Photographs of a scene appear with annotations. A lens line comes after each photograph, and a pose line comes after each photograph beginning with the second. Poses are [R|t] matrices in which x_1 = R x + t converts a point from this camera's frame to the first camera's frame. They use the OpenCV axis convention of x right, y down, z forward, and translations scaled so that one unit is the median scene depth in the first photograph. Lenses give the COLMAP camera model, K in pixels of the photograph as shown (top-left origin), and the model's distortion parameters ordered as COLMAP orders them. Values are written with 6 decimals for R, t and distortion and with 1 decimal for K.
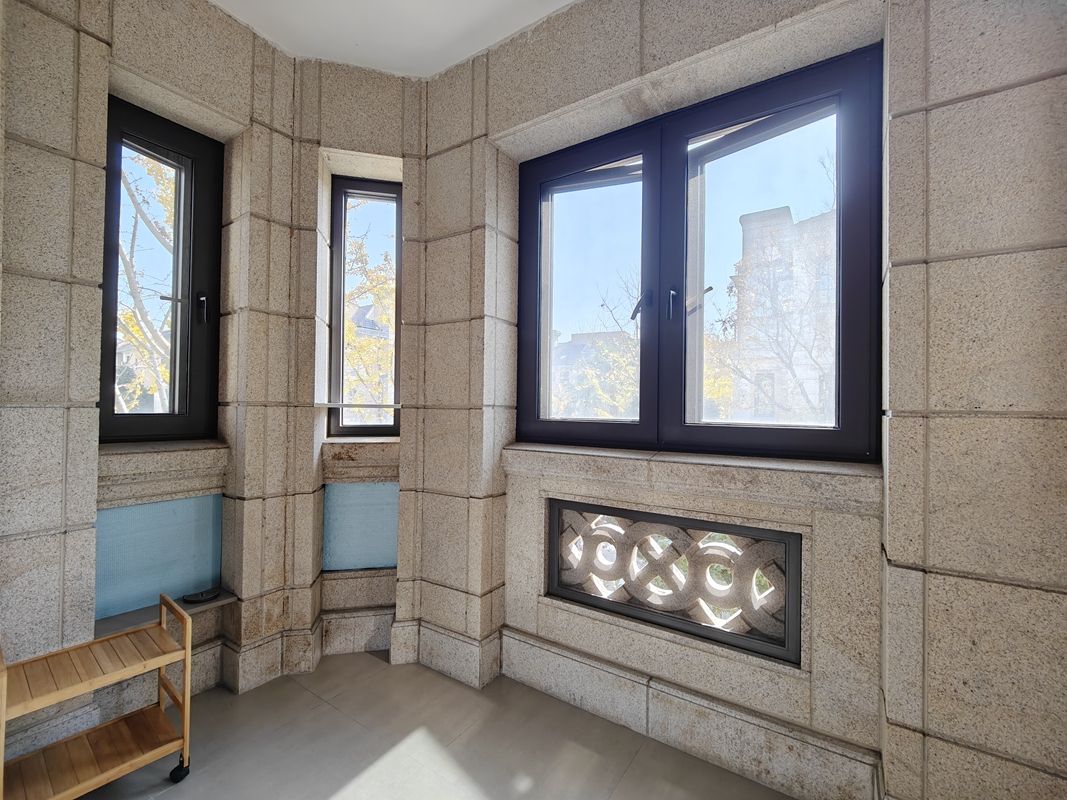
lens RADIAL K [[468.3, 0, 538.7], [0, 468.3, 403.8], [0, 0, 1]] dist [-0.001786, -0.000299]
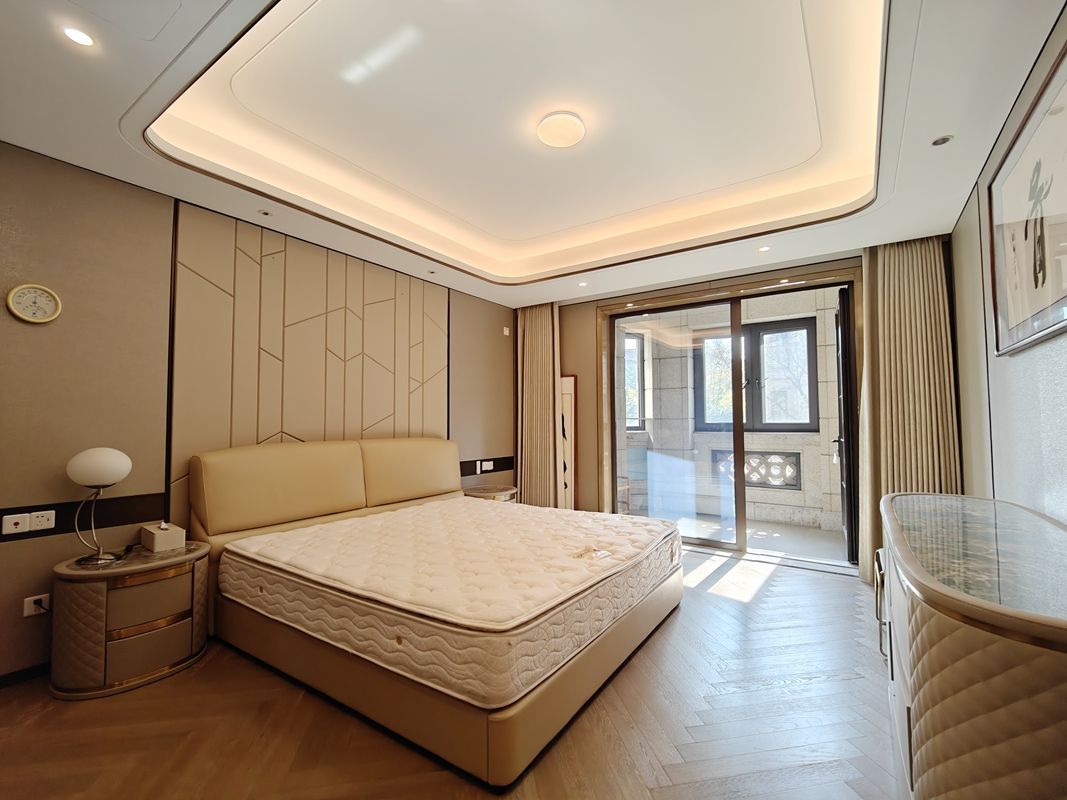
lens RADIAL K [[468.3, 0, 528.5], [0, 468.3, 398.8], [0, 0, 1]] dist [-0.001786, -0.000299]
pose [[0.999228, -0.015111, -0.036257, -1.223859], [0.013645, 0.999093, -0.040344, -0.014014], [0.036833, 0.039818, 0.998528, -2.368532]]
